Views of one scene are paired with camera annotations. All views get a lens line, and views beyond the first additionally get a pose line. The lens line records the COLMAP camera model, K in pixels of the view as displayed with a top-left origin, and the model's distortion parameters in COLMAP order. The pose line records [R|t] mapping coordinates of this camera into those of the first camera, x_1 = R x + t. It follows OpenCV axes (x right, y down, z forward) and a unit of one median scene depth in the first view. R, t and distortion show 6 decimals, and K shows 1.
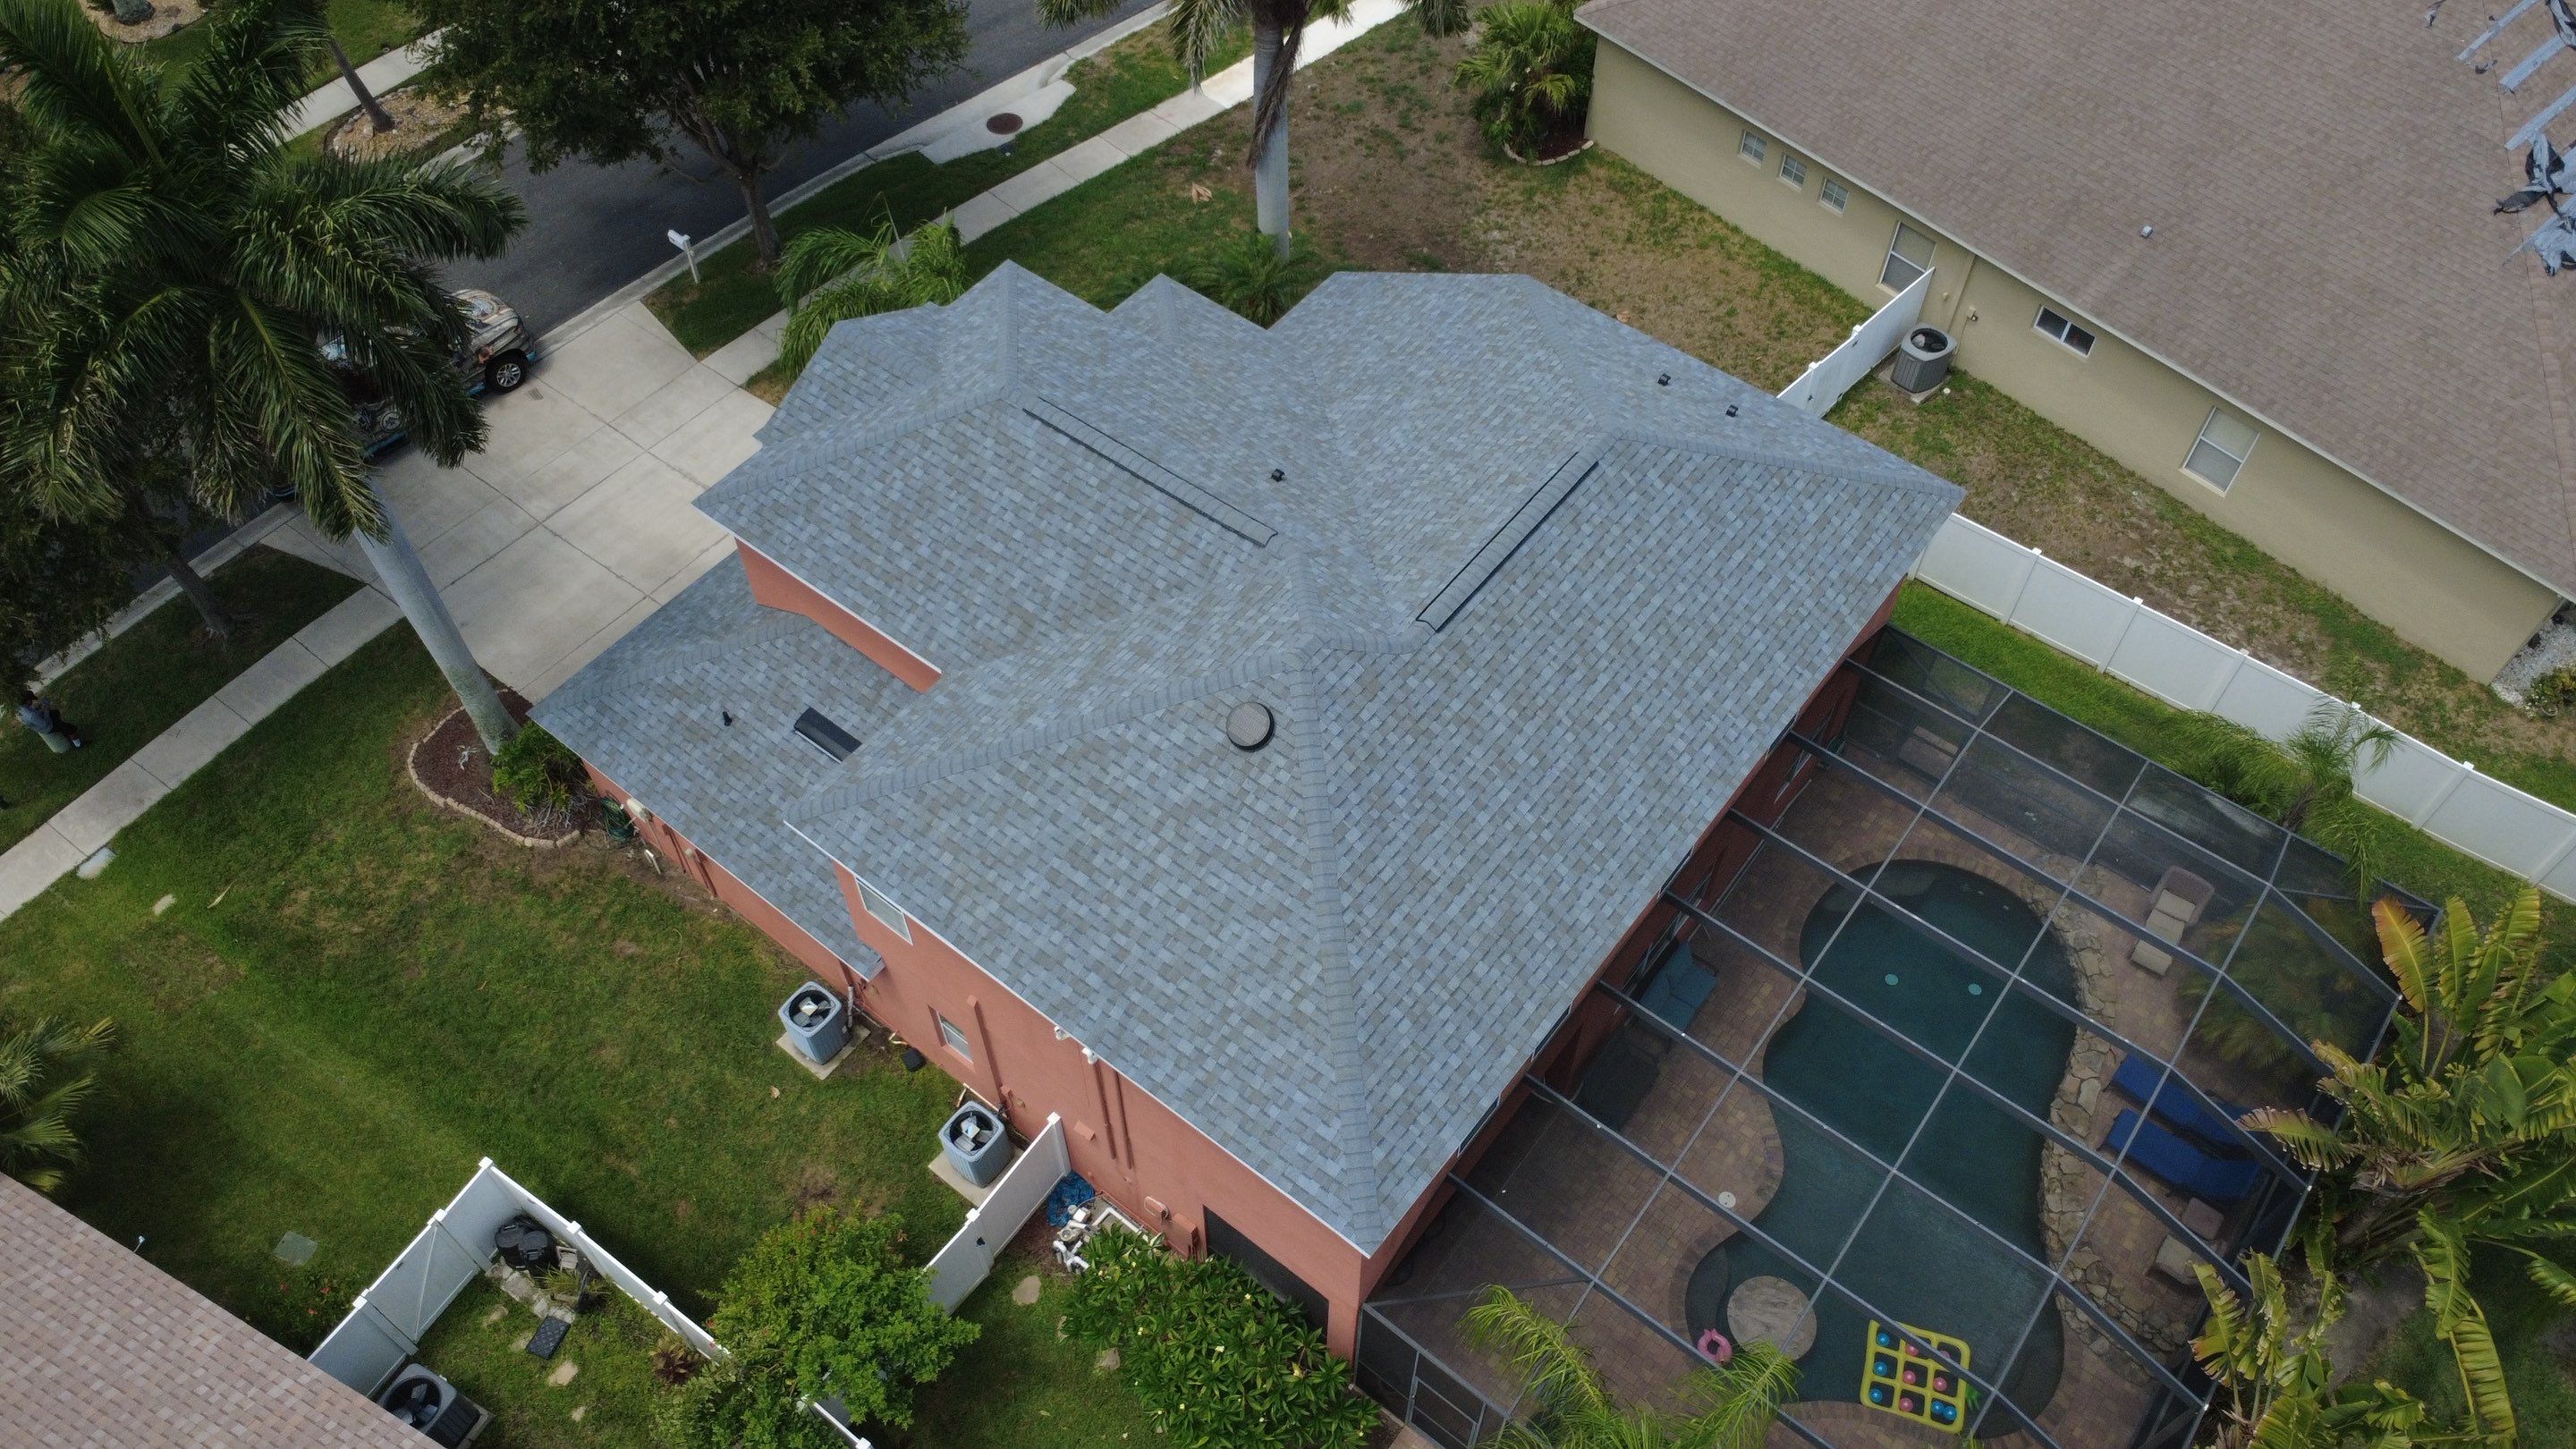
lens RADIAL K [[1878.2, 0, 1283.8], [0, 1878.2, 720.2], [0, 0, 1]] dist [-0.003214, 0.007267]
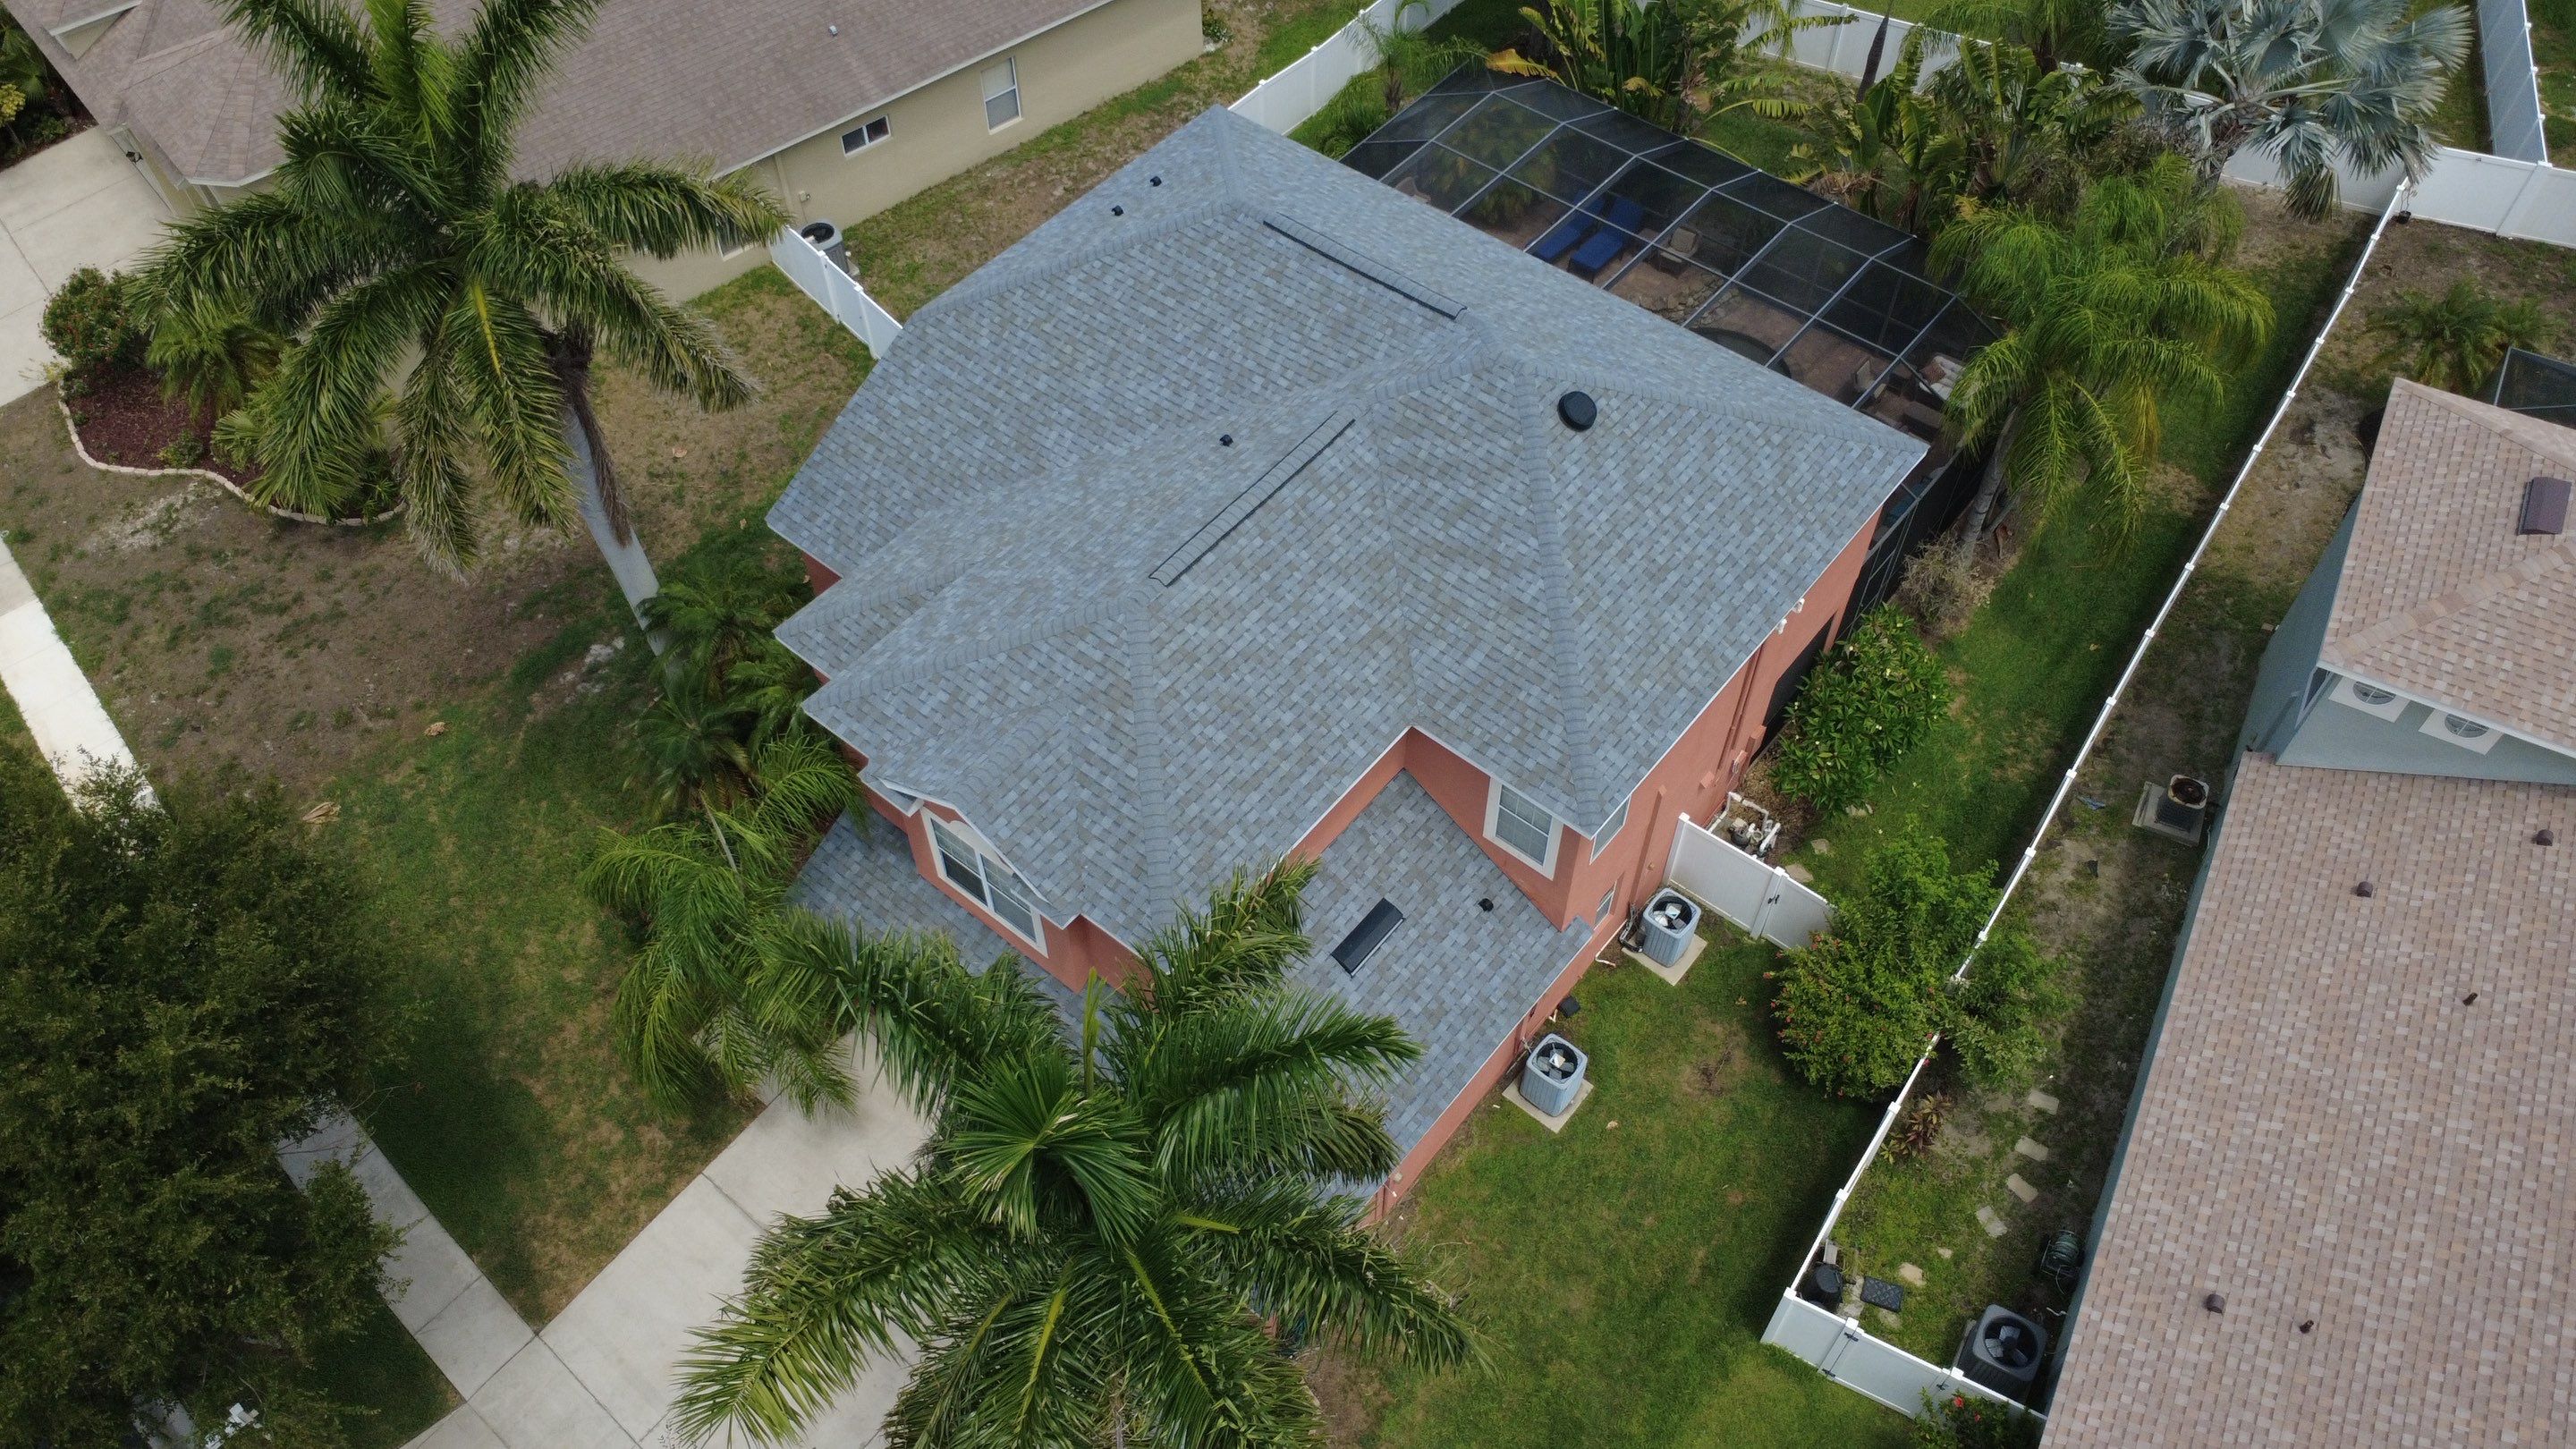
lens RADIAL K [[1878.2, 0, 1283.8], [0, 1878.2, 720.2], [0, 0, 1]] dist [-0.003214, 0.007267]
pose [[0.022071, -0.786137, 0.617658, -0.634956], [0.802164, 0.382659, 0.458373, -0.429908], [-0.596696, 0.485346, 0.639057, 0.303071]]
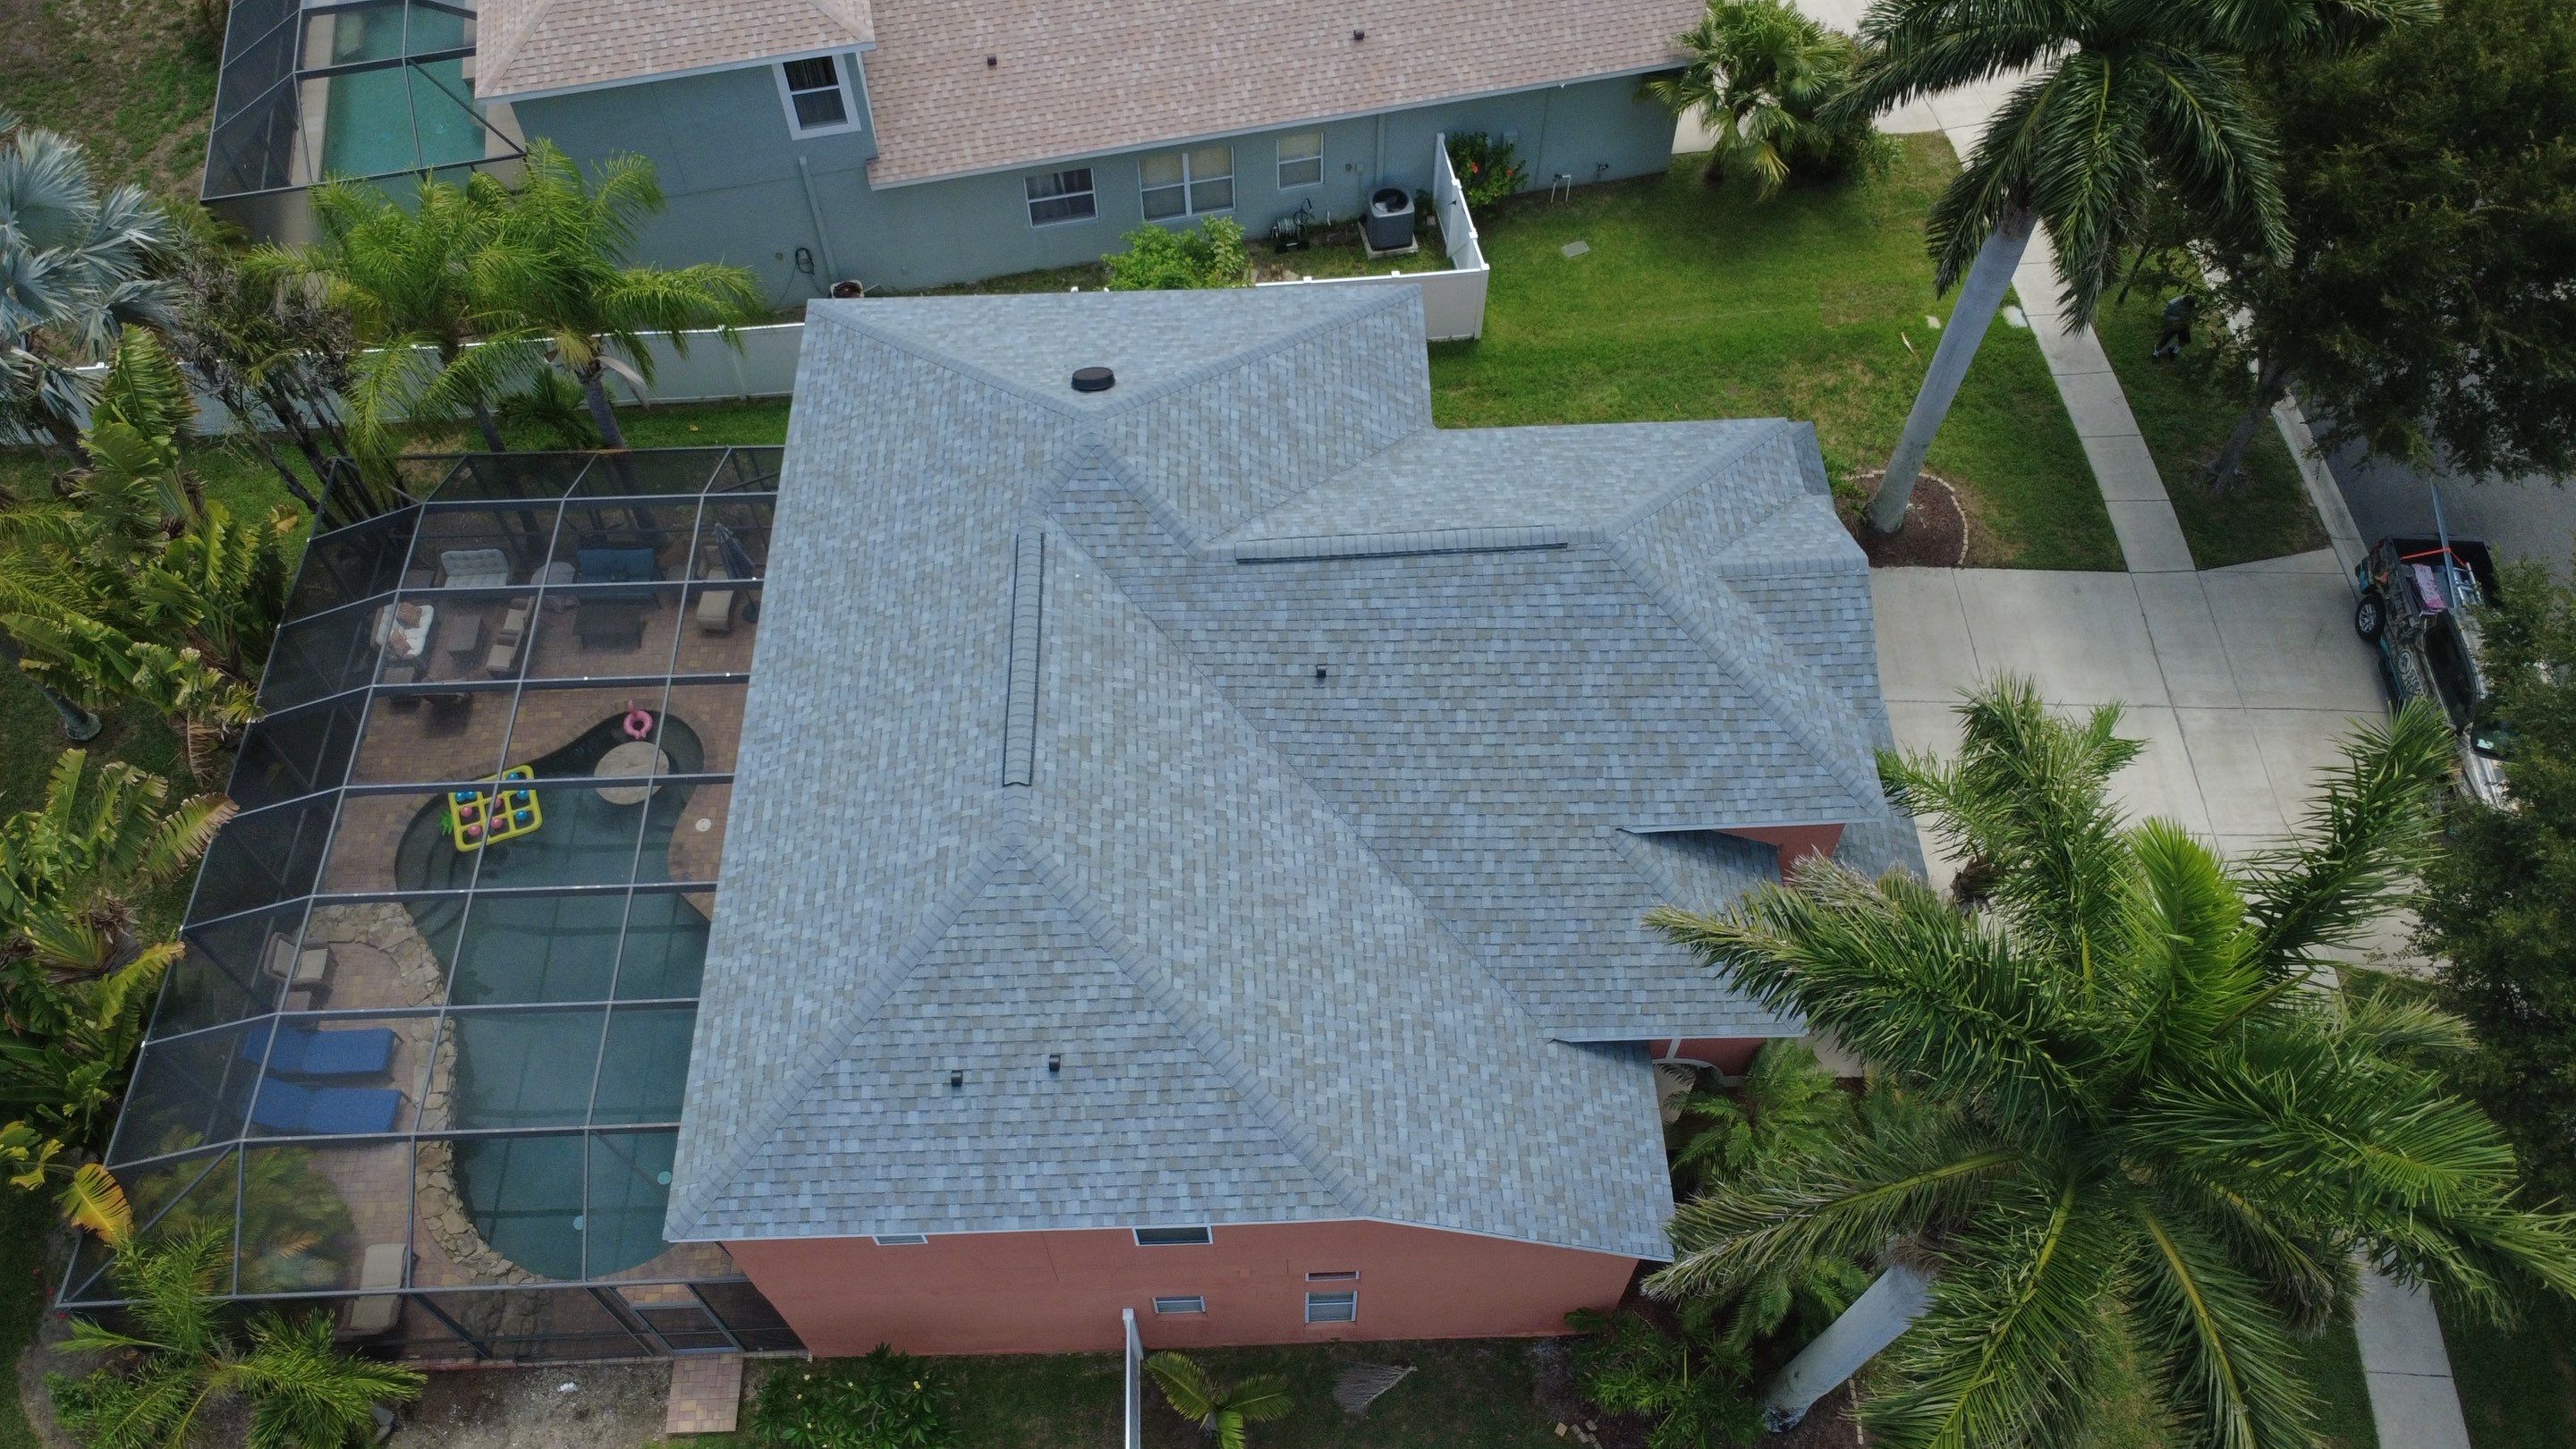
lens RADIAL K [[1878.2, 0, 1283.8], [0, 1878.2, 720.2], [0, 0, 1]] dist [-0.003214, 0.007267]
pose [[-0.766932, 0.537126, -0.351156, 0.274610], [-0.506542, -0.170736, 0.845141, -0.716070], [0.393993, 0.826041, 0.403020, 0.524197]]
